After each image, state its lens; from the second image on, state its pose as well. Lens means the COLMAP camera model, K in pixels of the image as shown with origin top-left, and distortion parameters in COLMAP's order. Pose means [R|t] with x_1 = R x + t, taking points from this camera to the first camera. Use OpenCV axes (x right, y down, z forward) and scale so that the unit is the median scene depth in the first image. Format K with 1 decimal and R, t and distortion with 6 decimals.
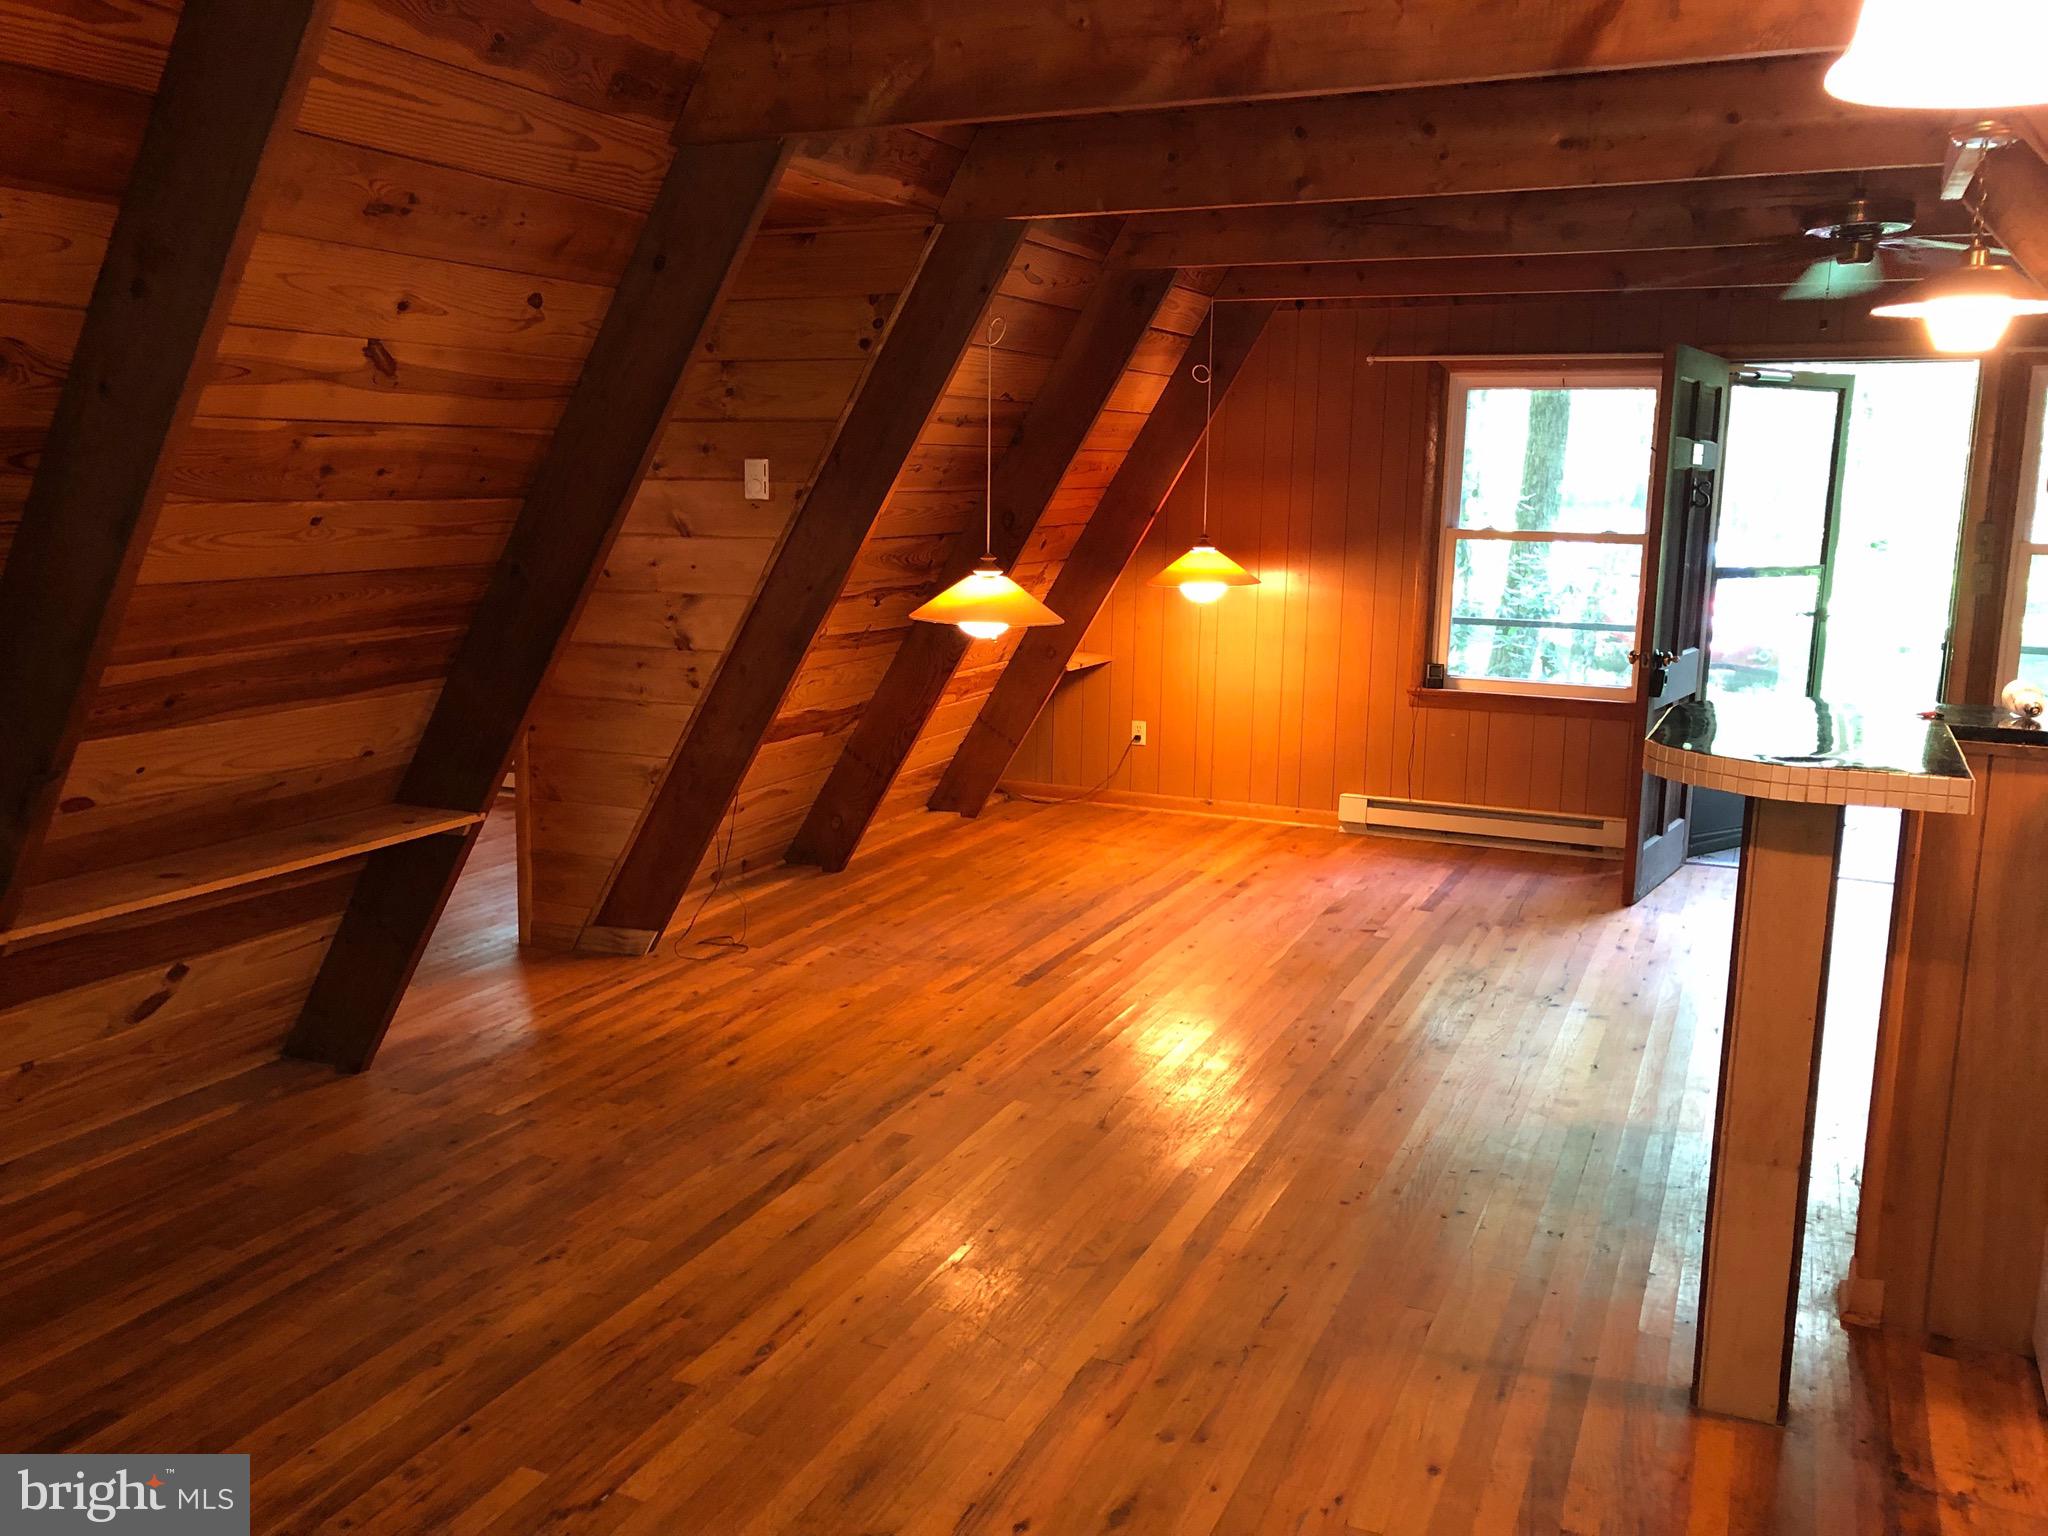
lens RADIAL K [[1675.8, 0, 1018.0], [0, 1675.8, 765.4], [0, 0, 1]] dist [-0.000033, 0.008235]
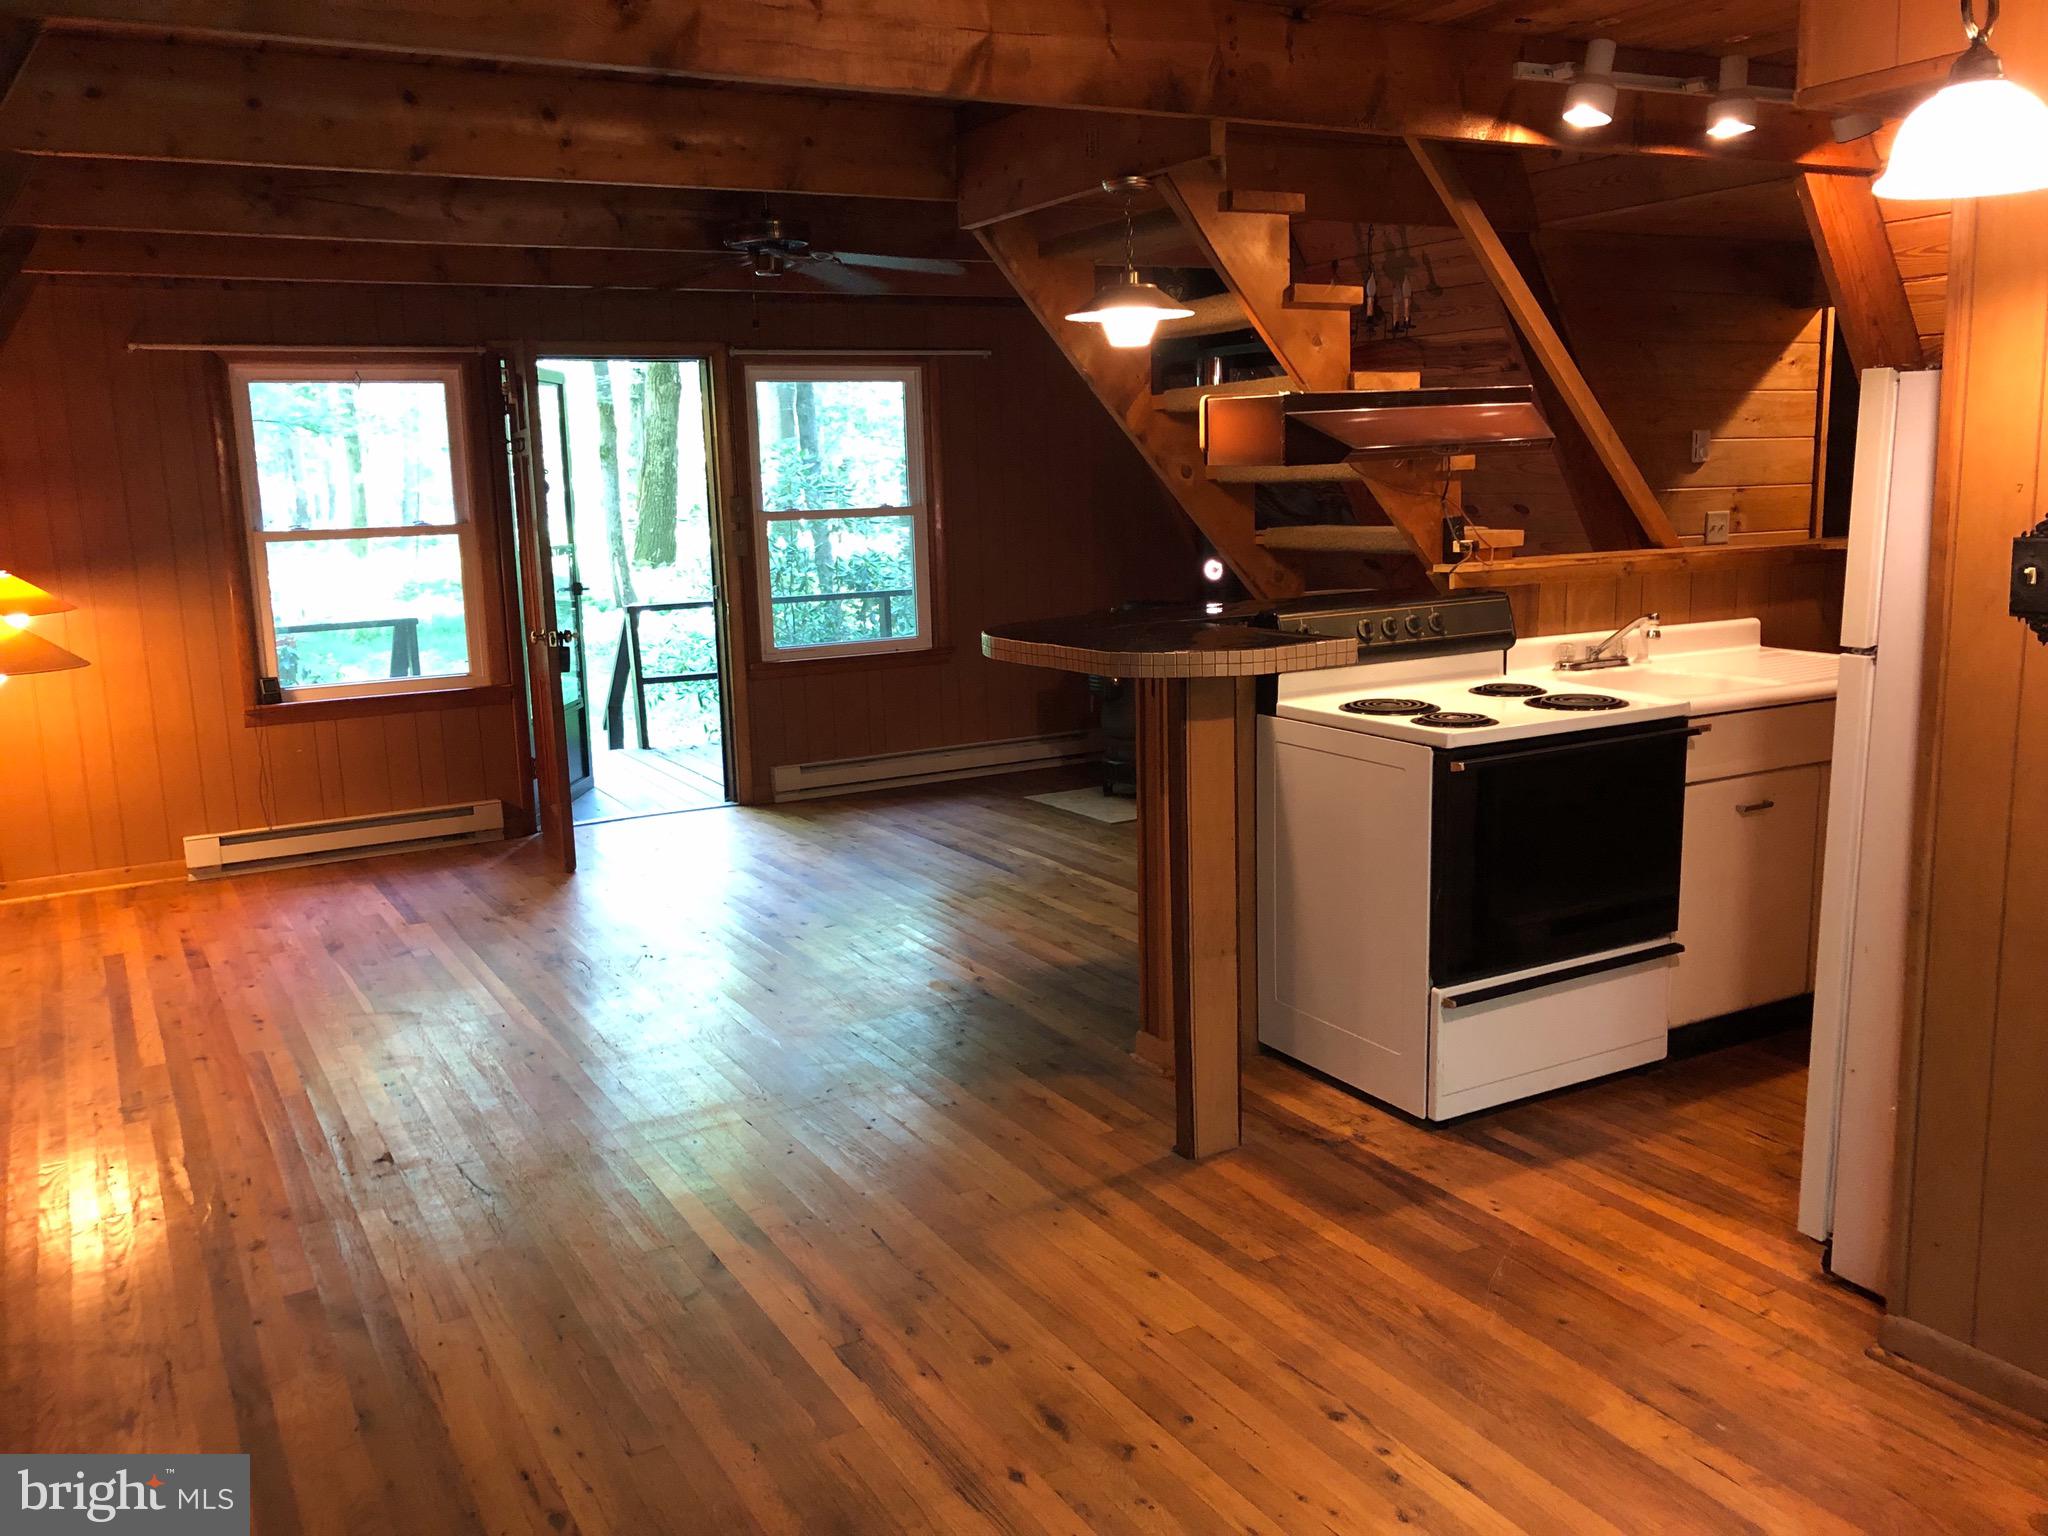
lens RADIAL K [[1675.8, 0, 1018.0], [0, 1675.8, 765.4], [0, 0, 1]] dist [-0.000033, 0.008235]
pose [[0.583098, -0.175948, 0.793120, -0.318825], [0.177160, 0.980309, 0.087227, -0.026143], [-0.792850, 0.089647, 0.602787, 0.148897]]
